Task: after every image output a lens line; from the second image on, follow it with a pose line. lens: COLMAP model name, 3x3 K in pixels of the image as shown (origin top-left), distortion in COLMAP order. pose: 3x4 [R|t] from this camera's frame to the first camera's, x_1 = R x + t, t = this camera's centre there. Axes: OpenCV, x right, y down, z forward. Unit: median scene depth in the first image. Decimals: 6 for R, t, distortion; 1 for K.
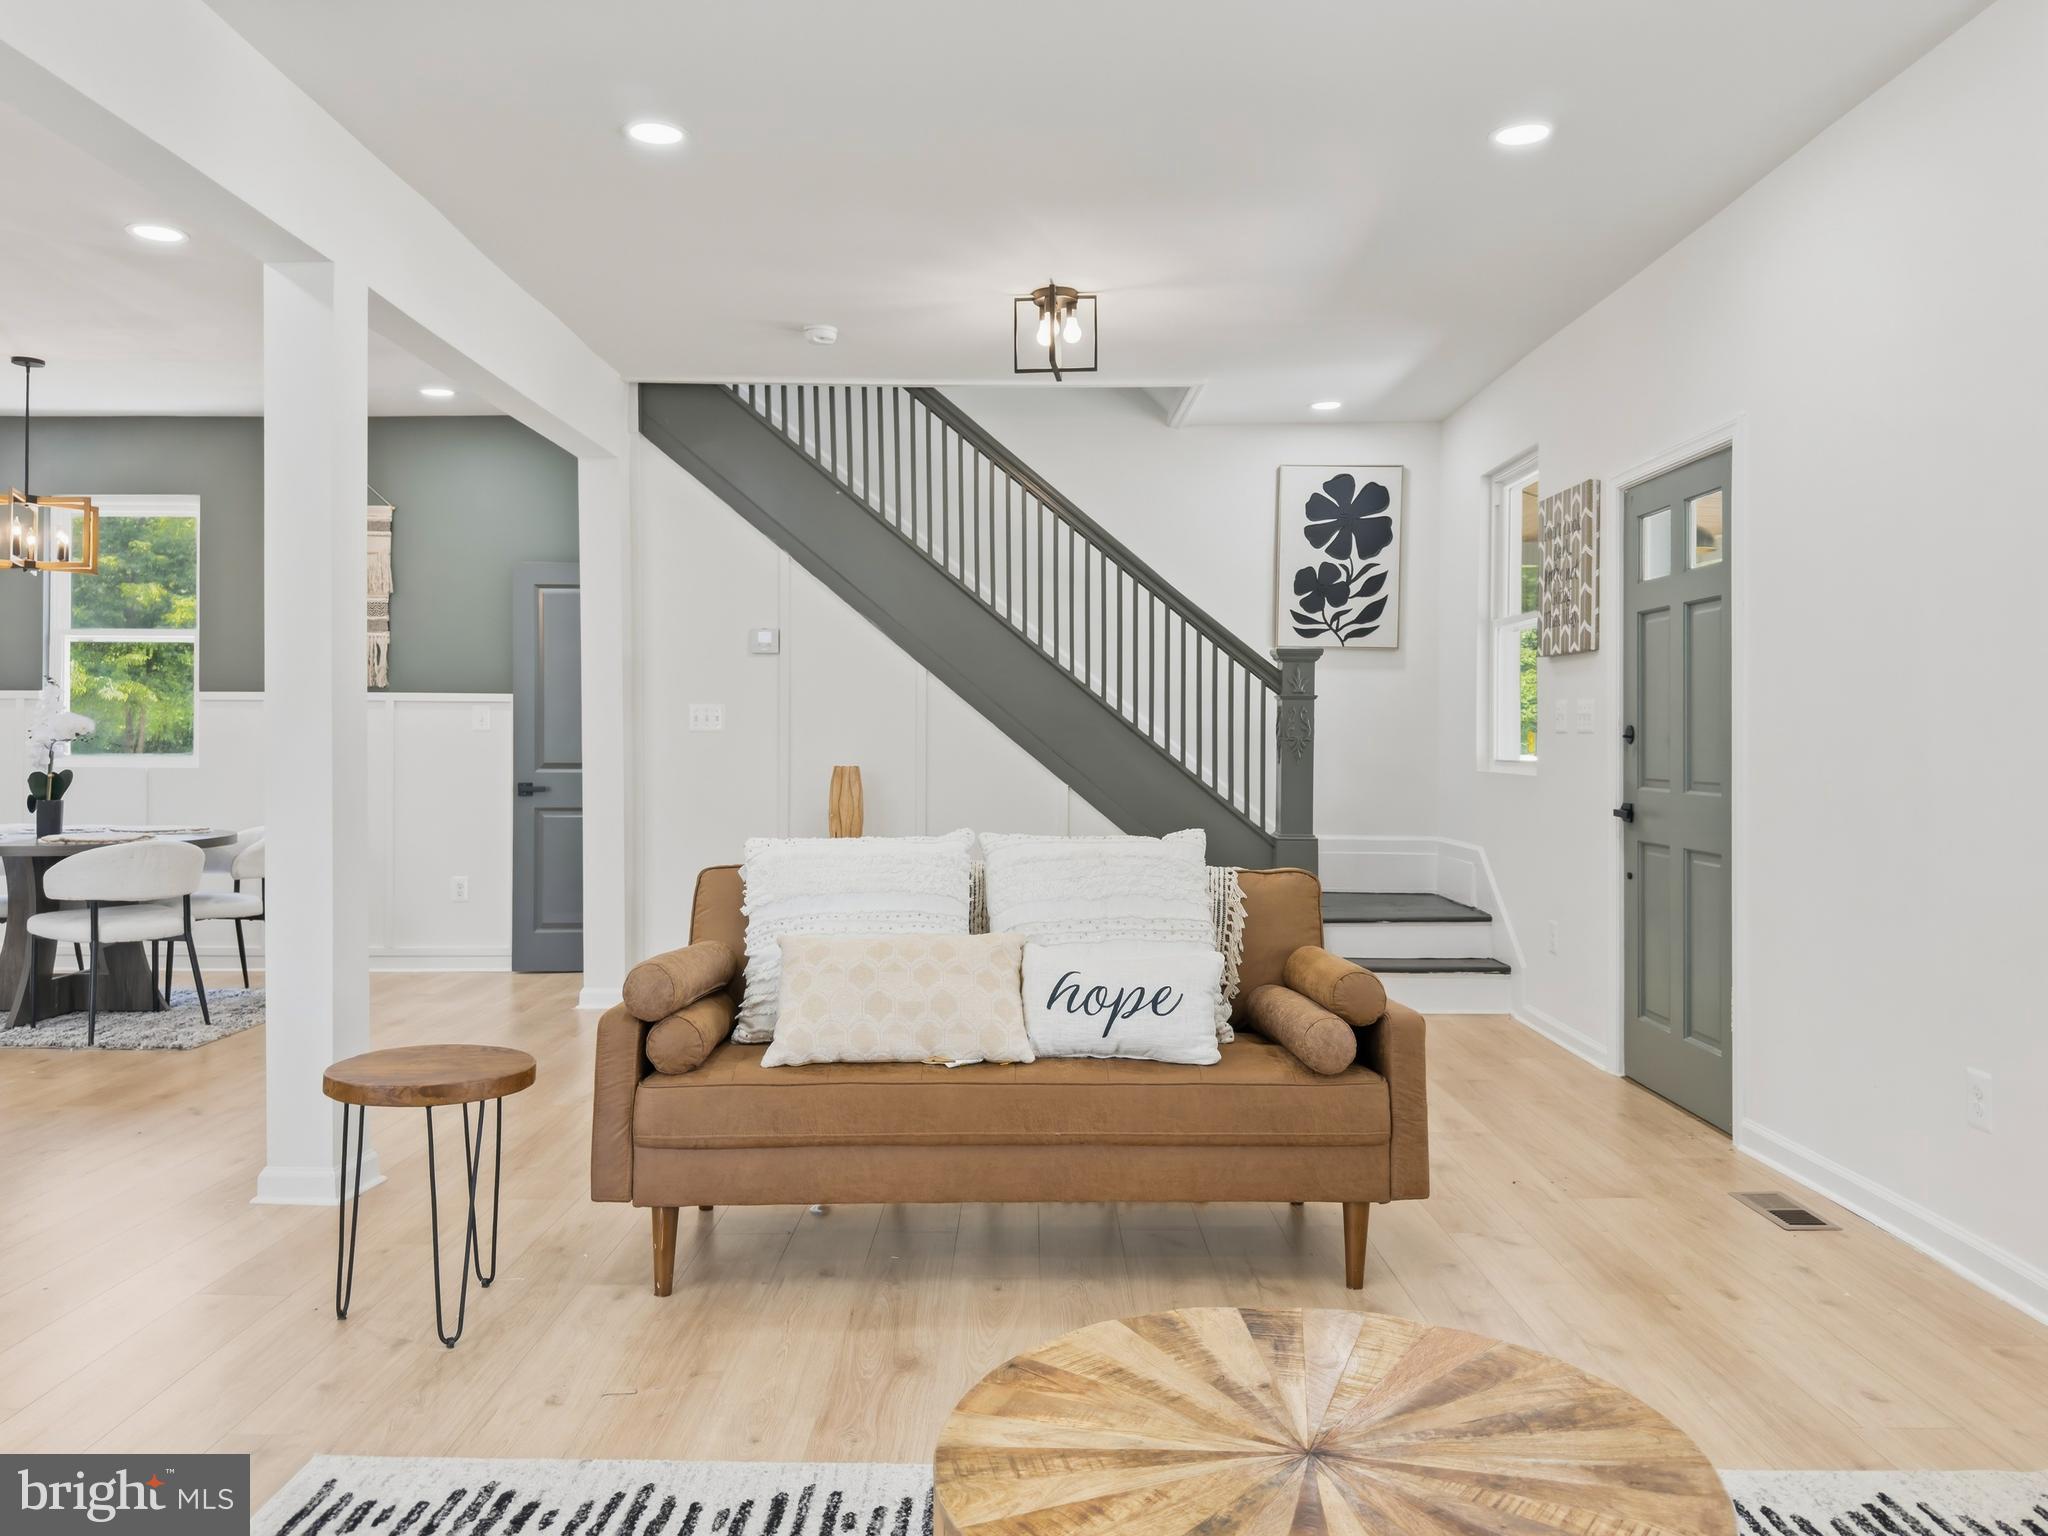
lens RADIAL K [[1439.3, 0, 1028.8], [0, 1439.3, 726.1], [0, 0, 1]] dist [0.197846, -0.301809]
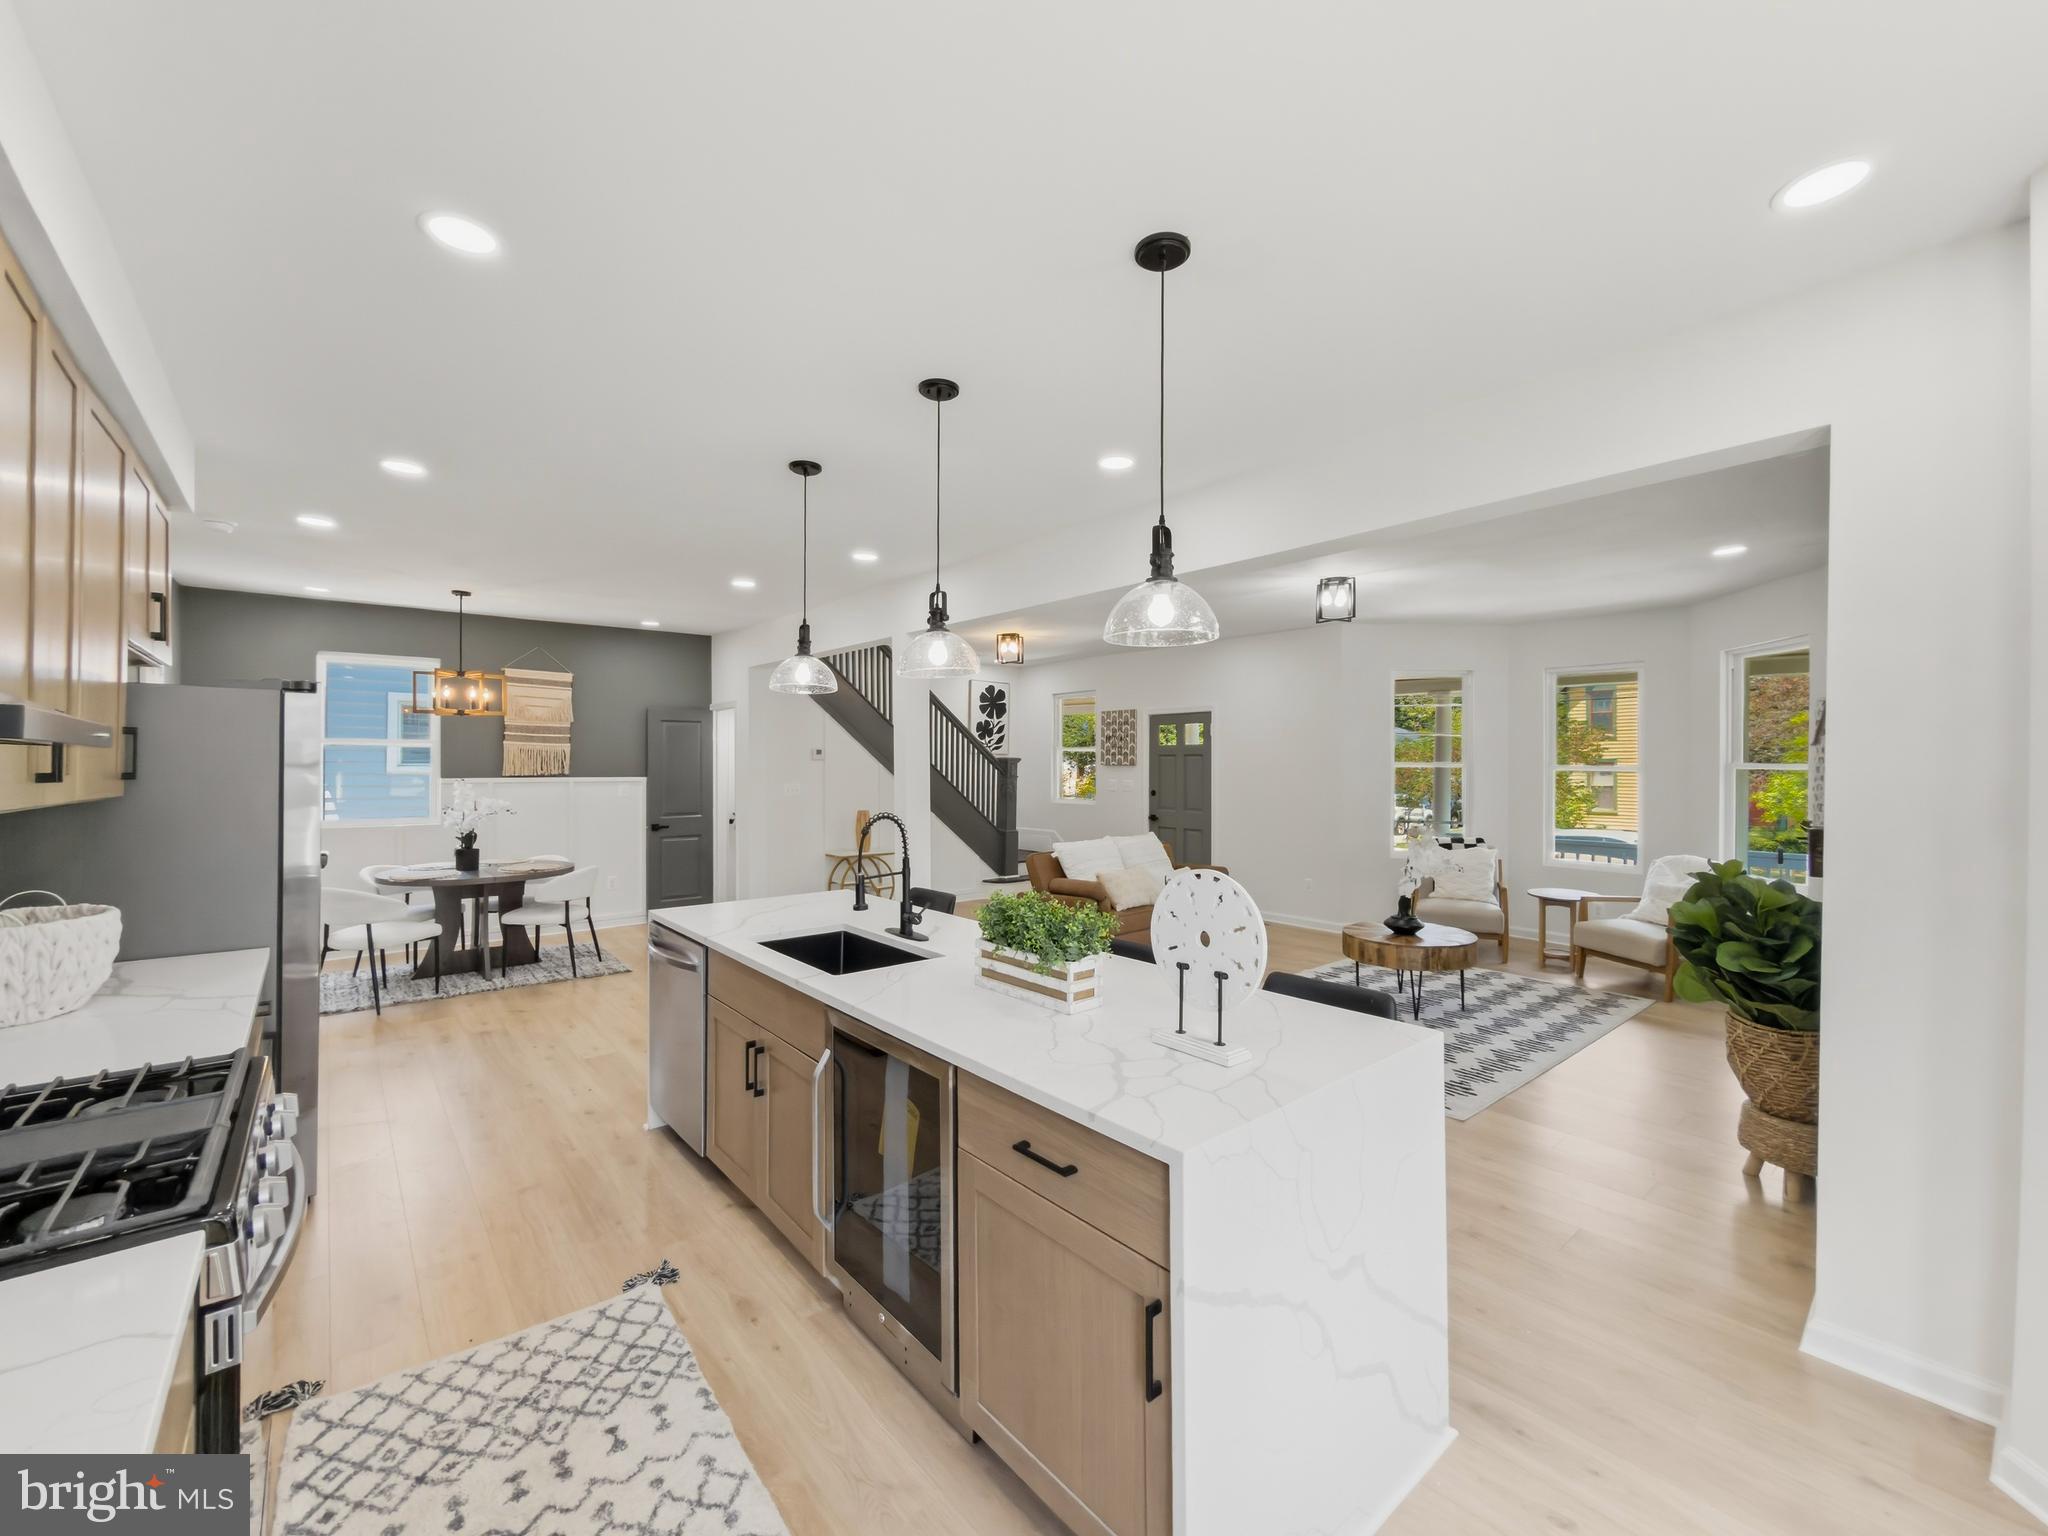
lens RADIAL K [[830.2, 0, 1013.2], [0, 830.2, 761.3], [0, 0, 1]] dist [0.008626, 0.000215]
pose [[0.768609, -0.002230, 0.639715, -0.674022], [-0.001611, 0.999984, 0.005421, -0.049159], [-0.639717, -0.005197, 0.768593, -0.128189]]
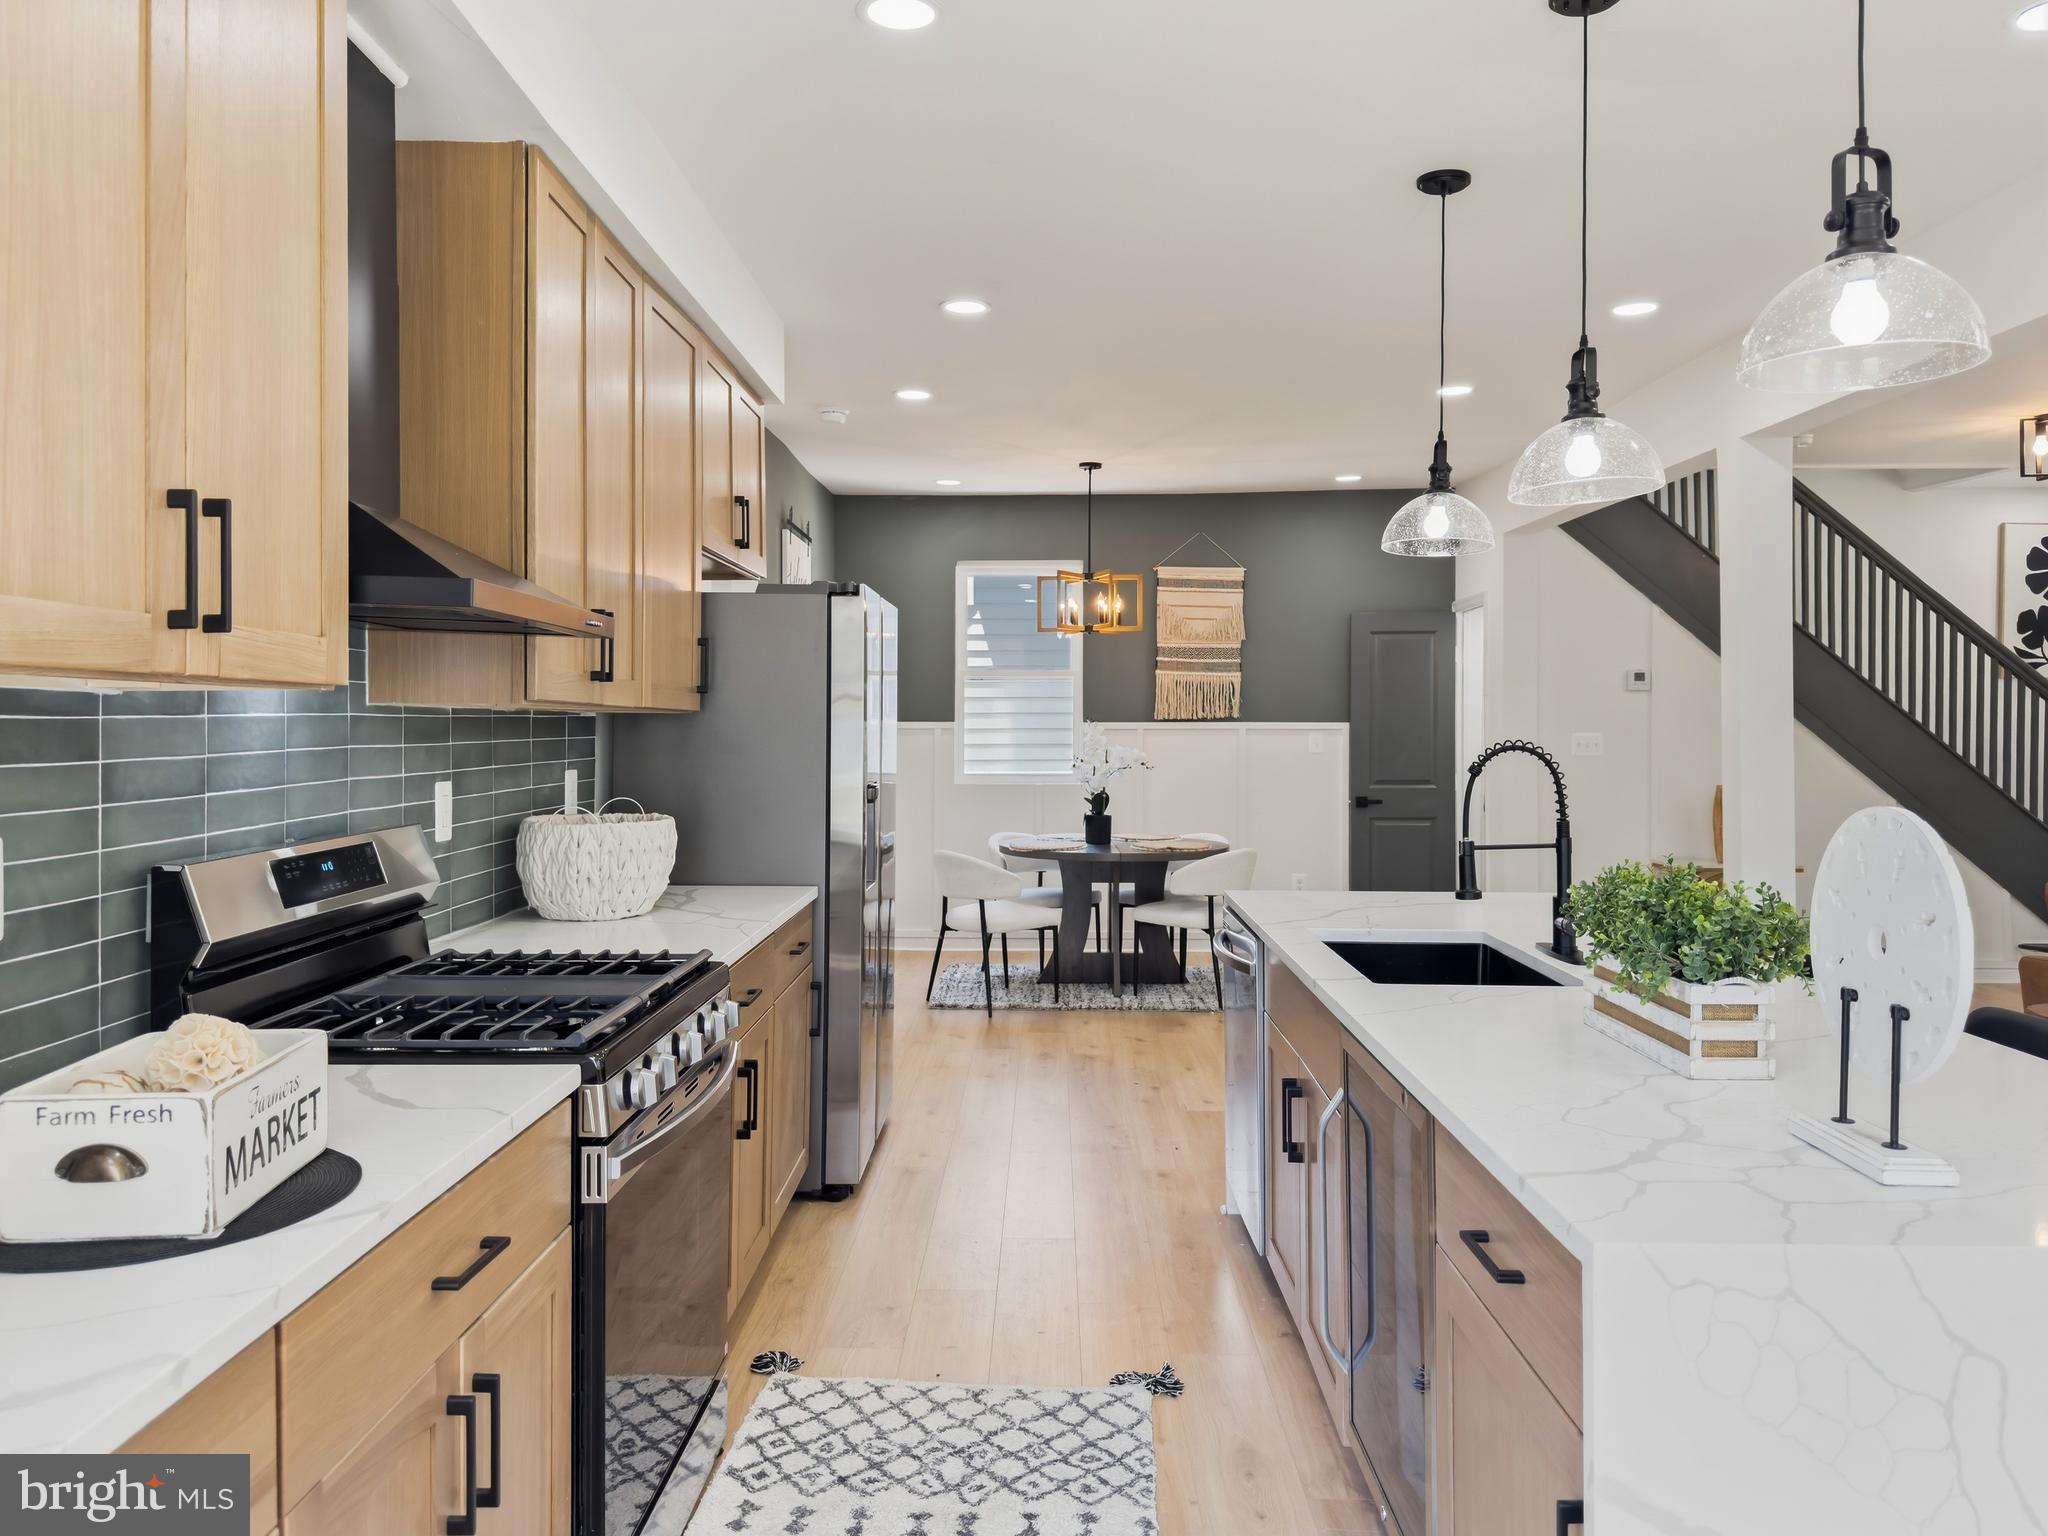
lens RADIAL K [[1439.3, 0, 1028.8], [0, 1439.3, 726.1], [0, 0, 1]] dist [0.197846, -0.301809]
pose [[0.999968, -0.005975, -0.005306, -0.607472], [0.006028, 0.999932, 0.009943, -0.032638], [0.005246, -0.009975, 0.999936, -0.194821]]
